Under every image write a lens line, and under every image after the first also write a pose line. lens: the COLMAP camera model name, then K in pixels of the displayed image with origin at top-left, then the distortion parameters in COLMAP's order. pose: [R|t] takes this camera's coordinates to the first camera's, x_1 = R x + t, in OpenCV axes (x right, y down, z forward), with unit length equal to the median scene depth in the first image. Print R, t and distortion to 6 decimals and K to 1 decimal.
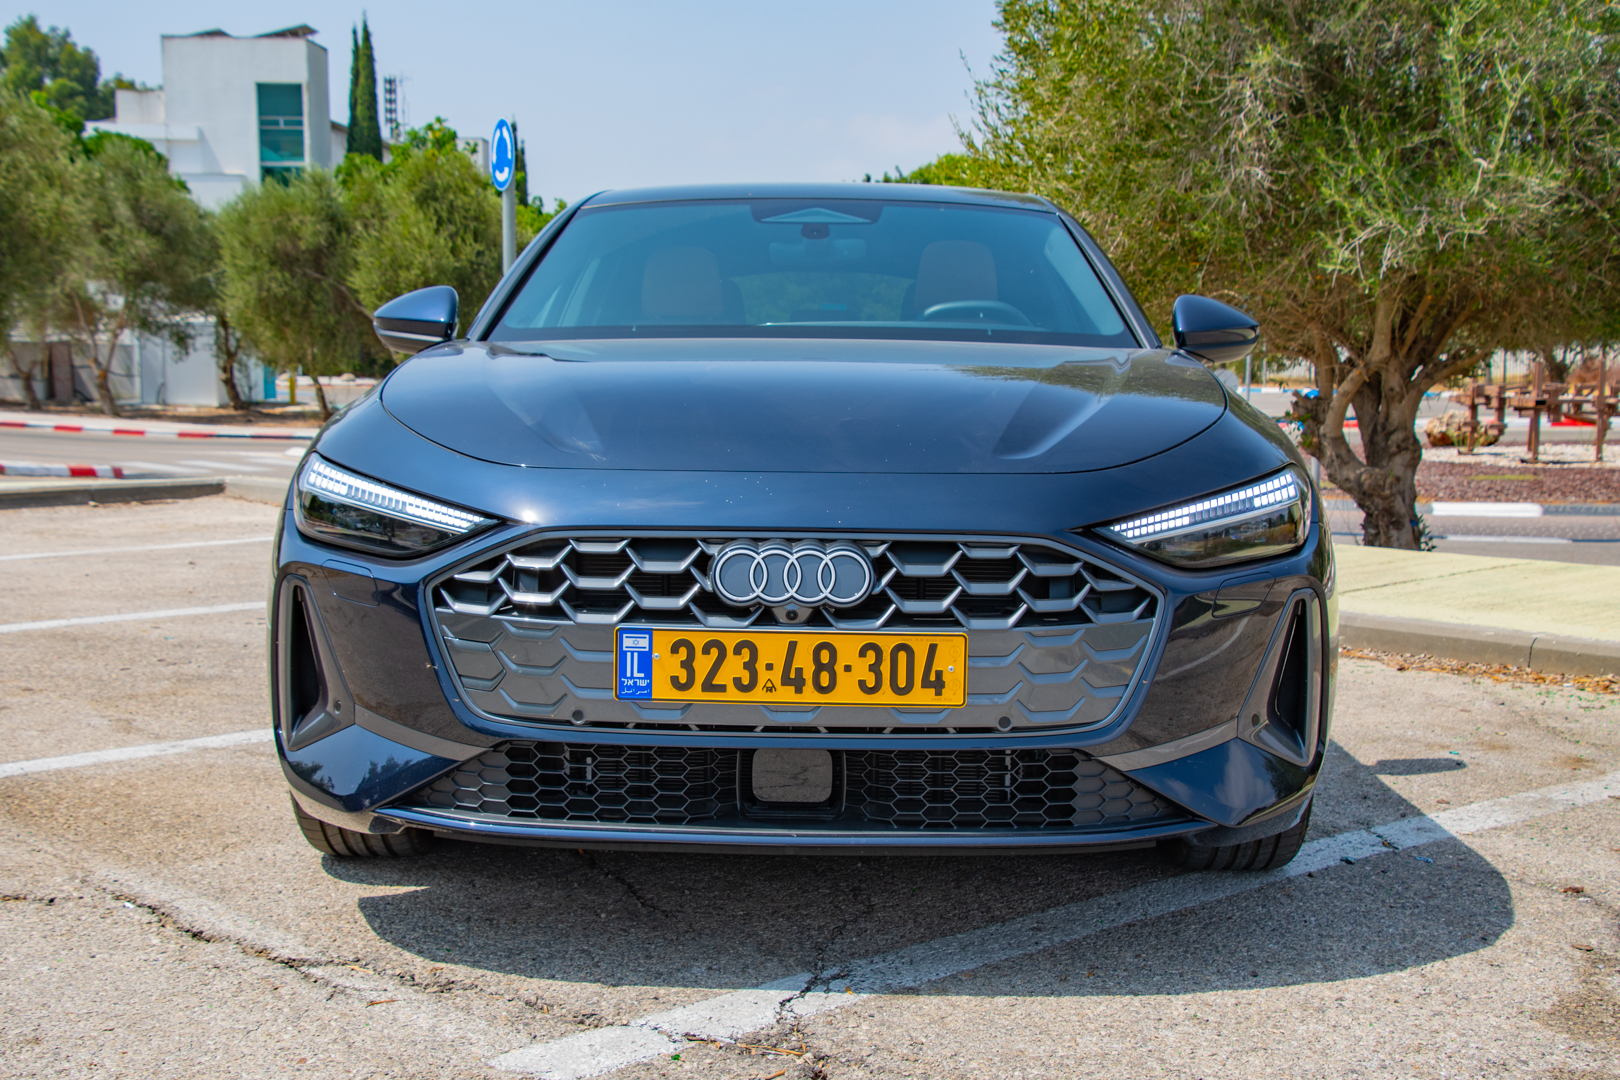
lens RADIAL K [[1971.5, 0, 810.0], [0, 1971.5, 540.0], [0, 0, 1]] dist [0.158182, -0.001598]
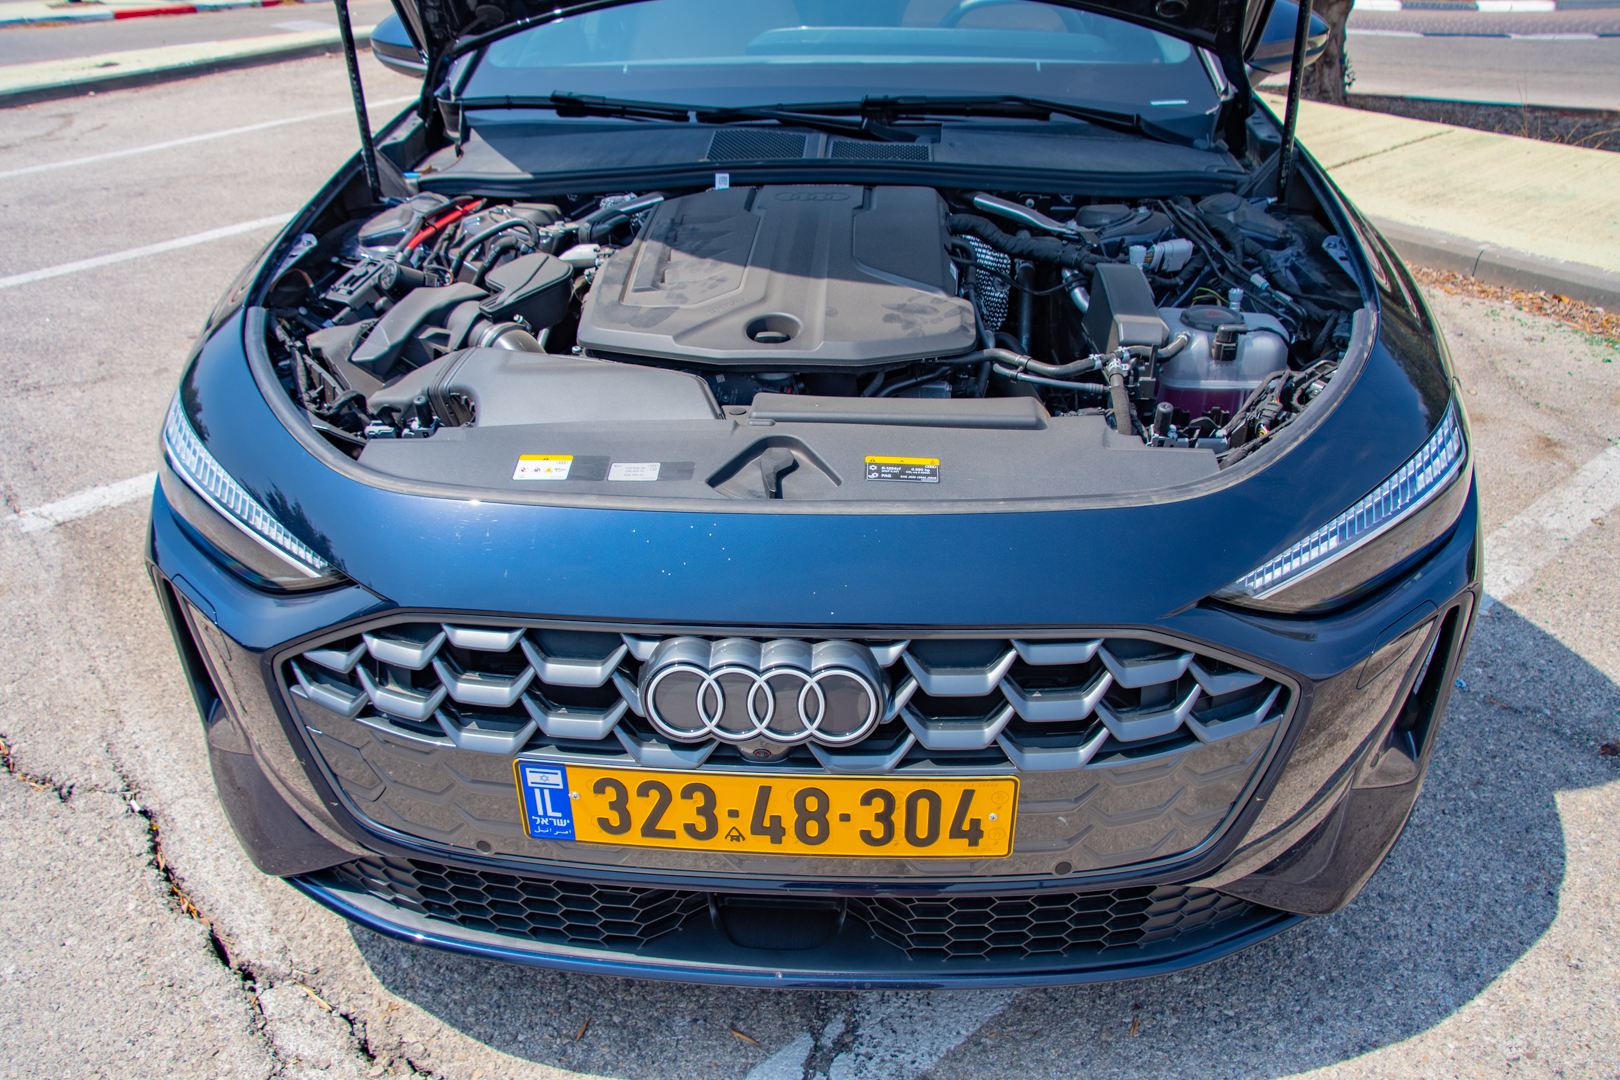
lens RADIAL K [[1242.6, 0, 810.0], [0, 1242.6, 540.0], [0, 0, 1]] dist [-0.095444, 0.006160]
pose [[0.998582, -0.000950, -0.053221, 0.030042], [0.022980, 0.909557, 0.414944, -0.205766], [0.048014, -0.415579, 0.908289, 0.639095]]
